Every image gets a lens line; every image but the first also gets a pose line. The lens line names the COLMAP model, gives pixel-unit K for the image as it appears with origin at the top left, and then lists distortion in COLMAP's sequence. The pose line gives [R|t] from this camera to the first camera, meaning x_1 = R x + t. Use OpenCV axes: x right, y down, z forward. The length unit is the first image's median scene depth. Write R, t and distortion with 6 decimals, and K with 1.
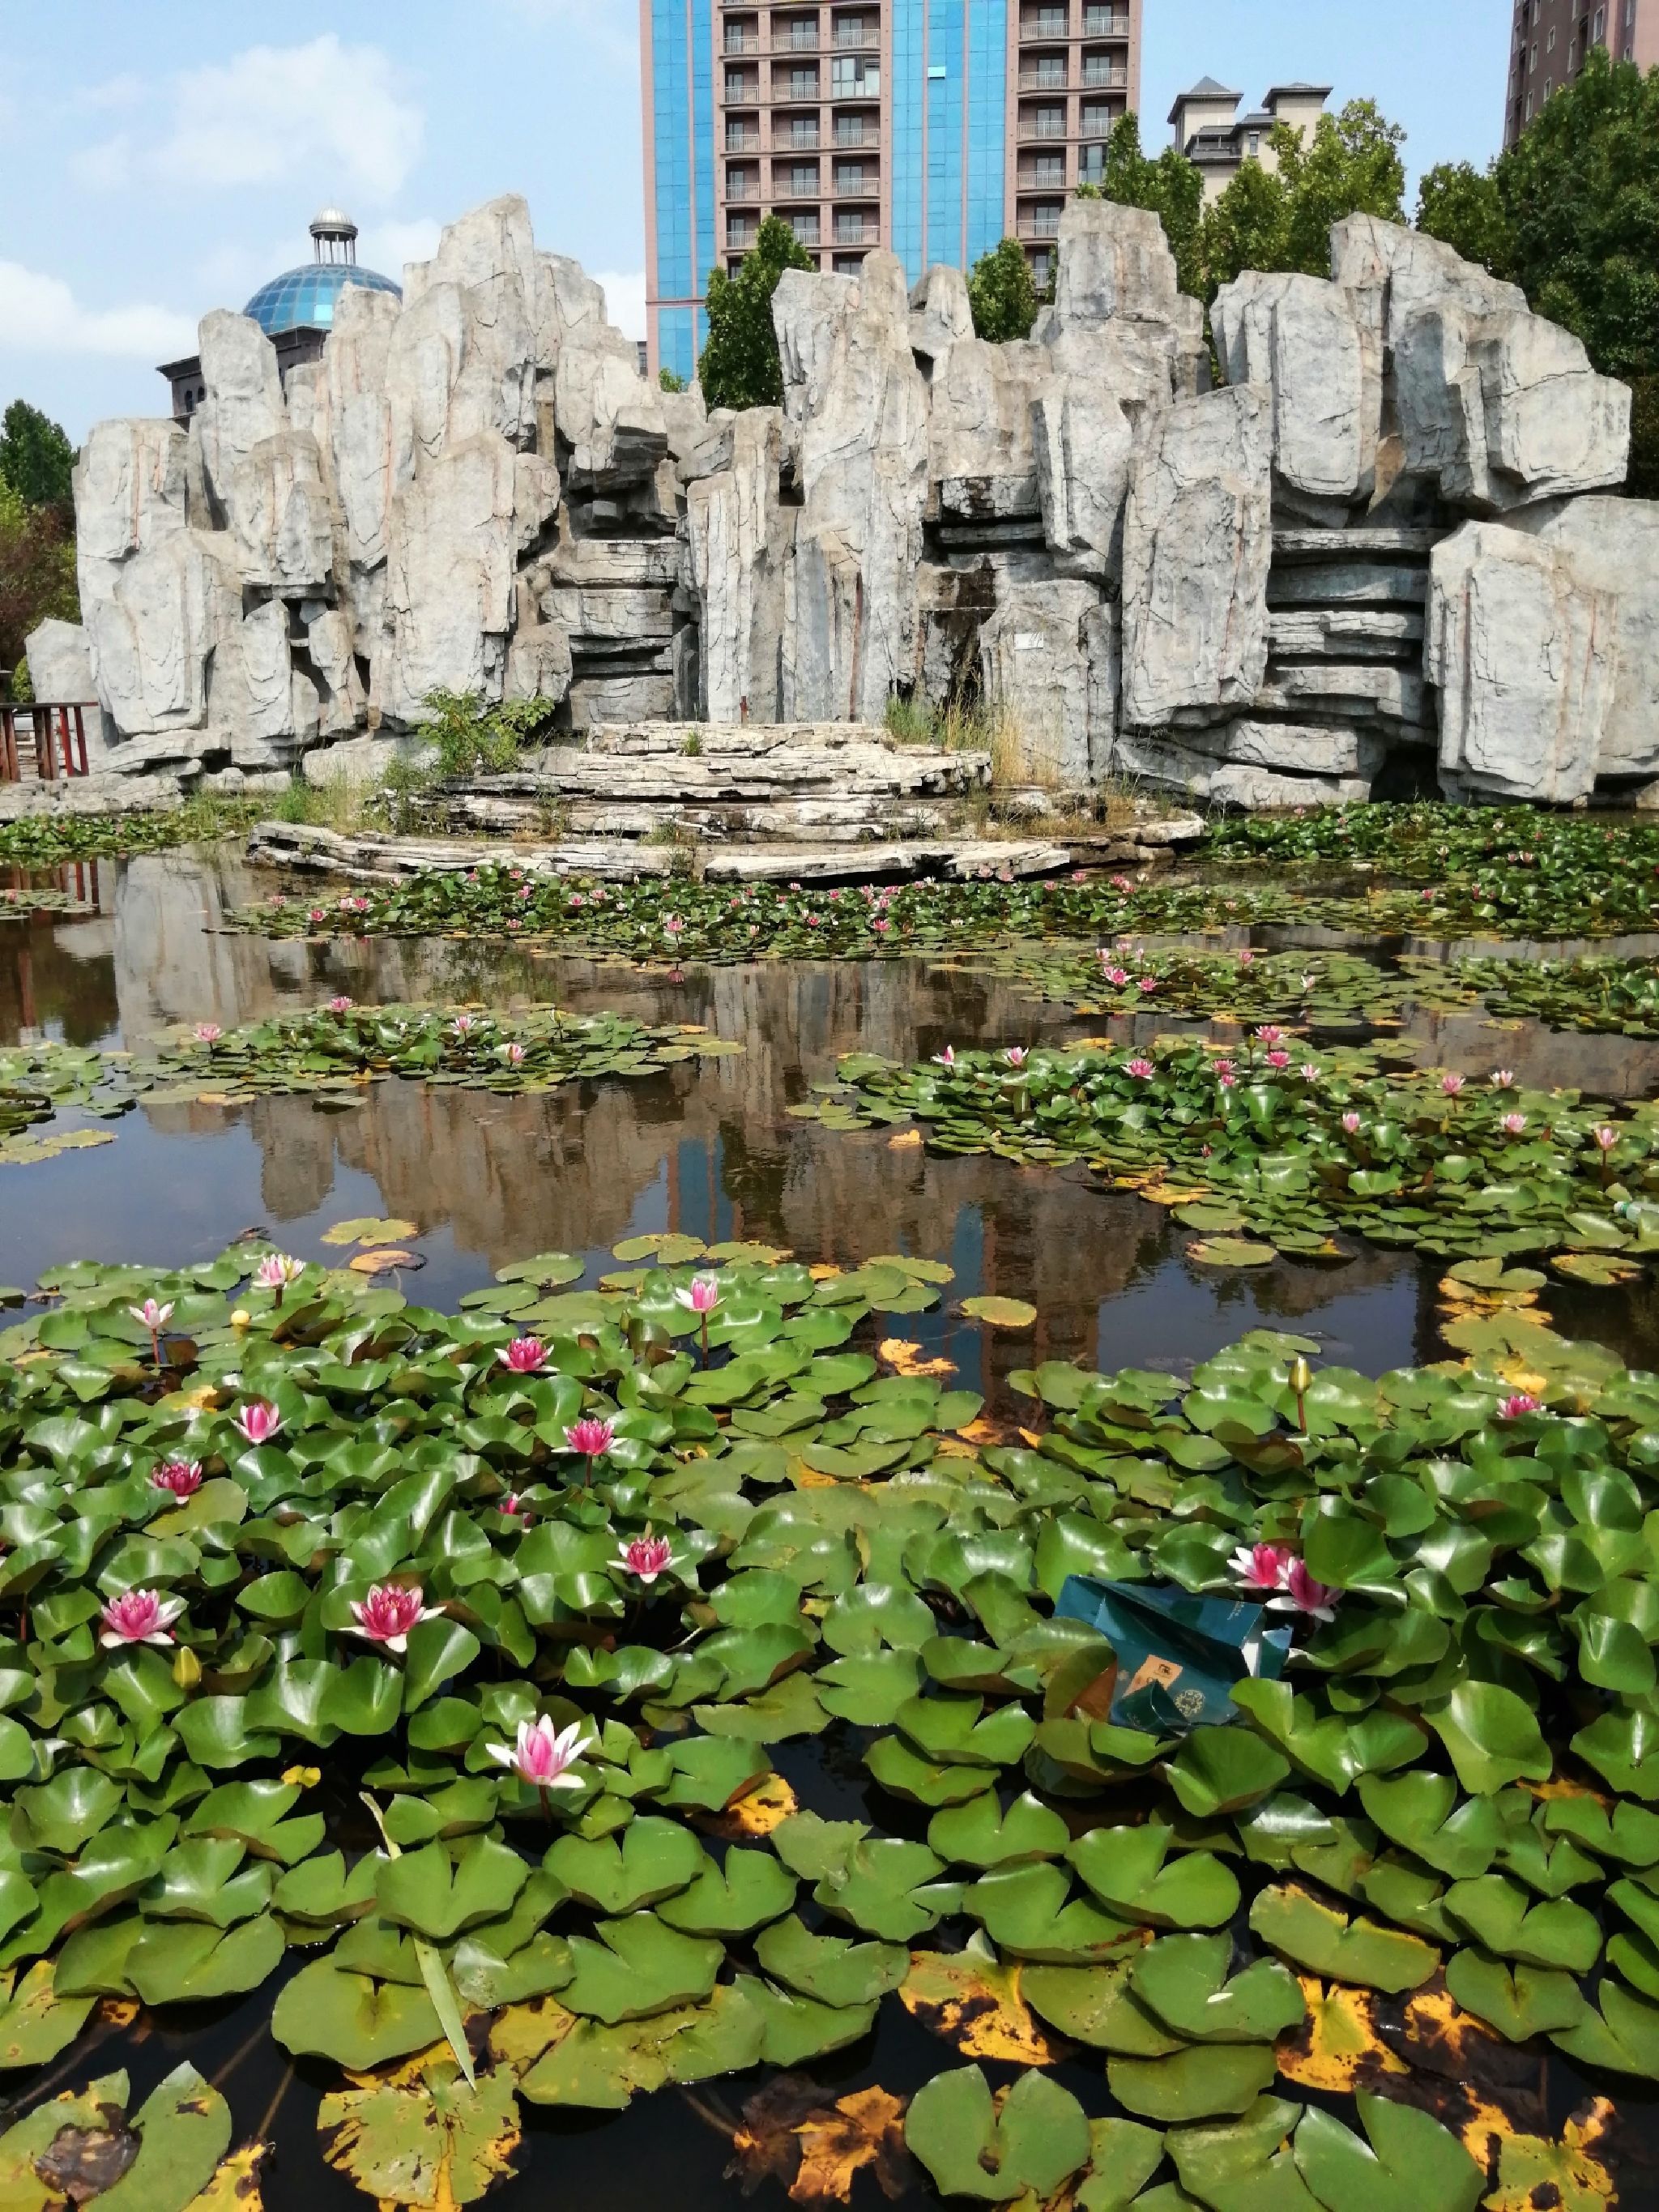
lens RADIAL K [[1804.5, 0, 816.5], [0, 1804.5, 1086.3], [0, 0, 1]] dist [0.055011, -0.123107]
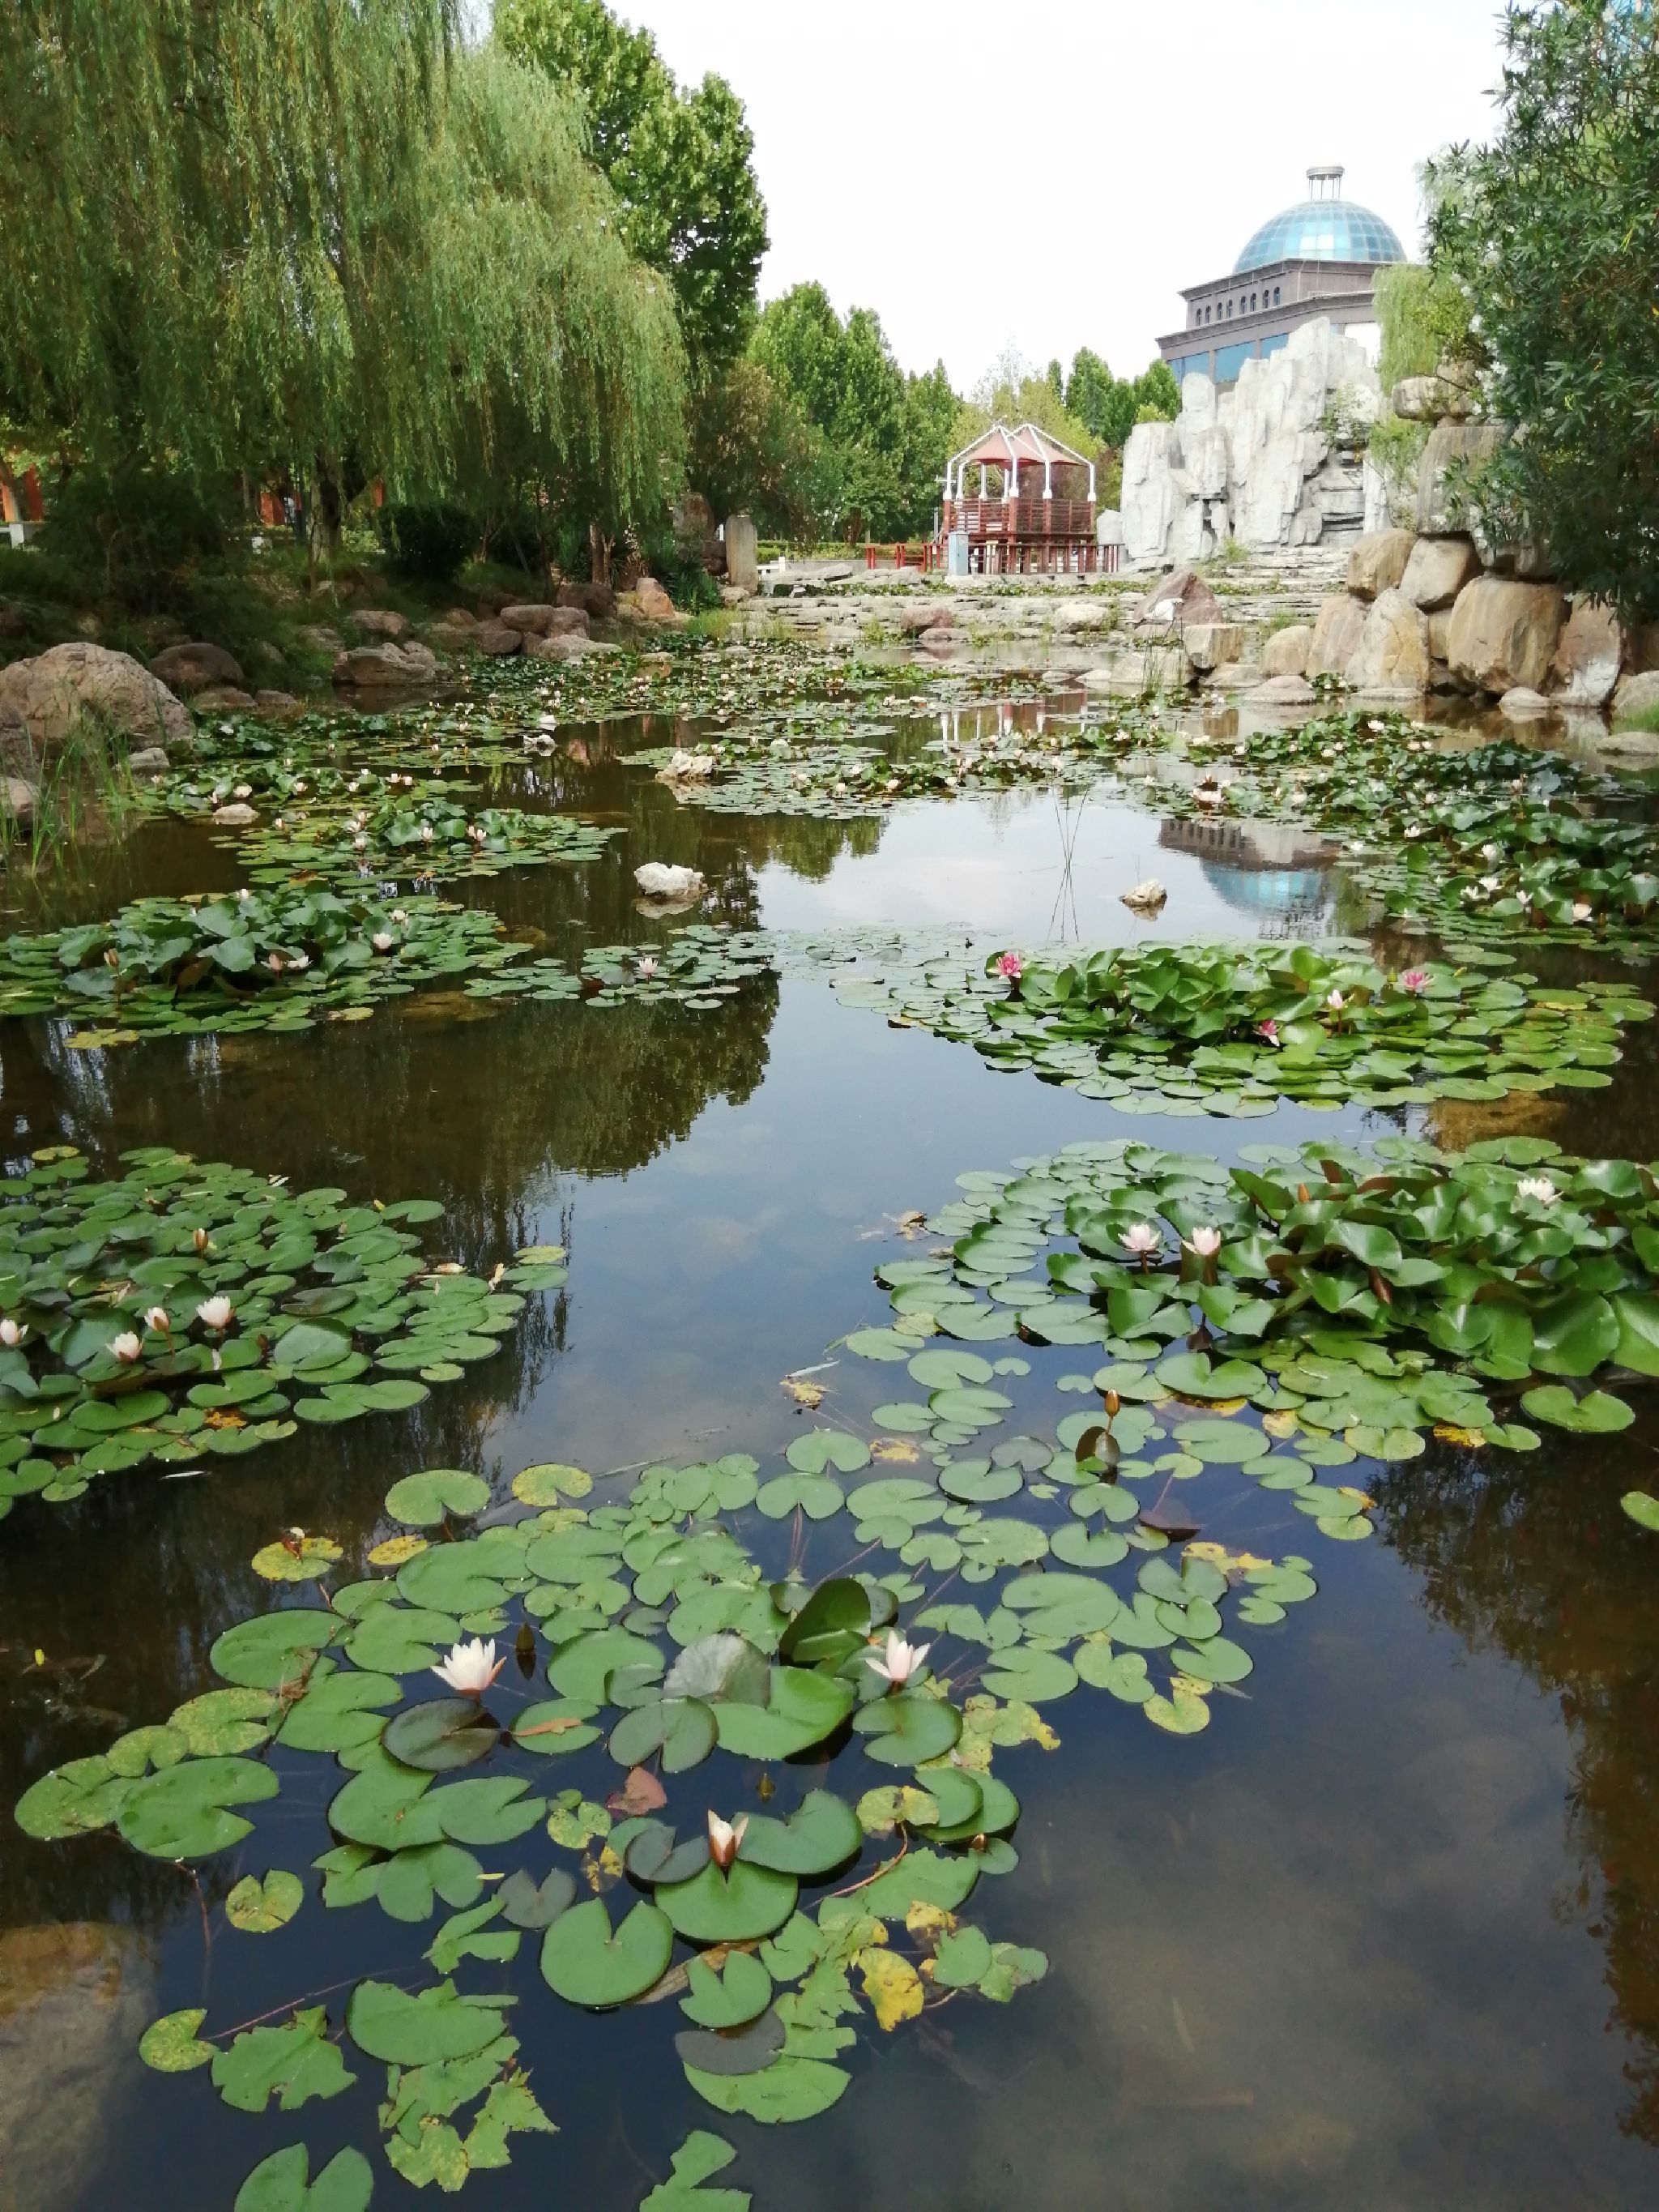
lens RADIAL K [[1804.5, 0, 828.9], [0, 1804.5, 1096.6], [0, 0, 1]] dist [0.055011, -0.123107]
pose [[0.873192, 0.136299, -0.467931, 0.493569], [-0.098976, 0.989684, 0.103578, 0.305830], [0.477221, -0.044130, 0.877674, -1.343979]]
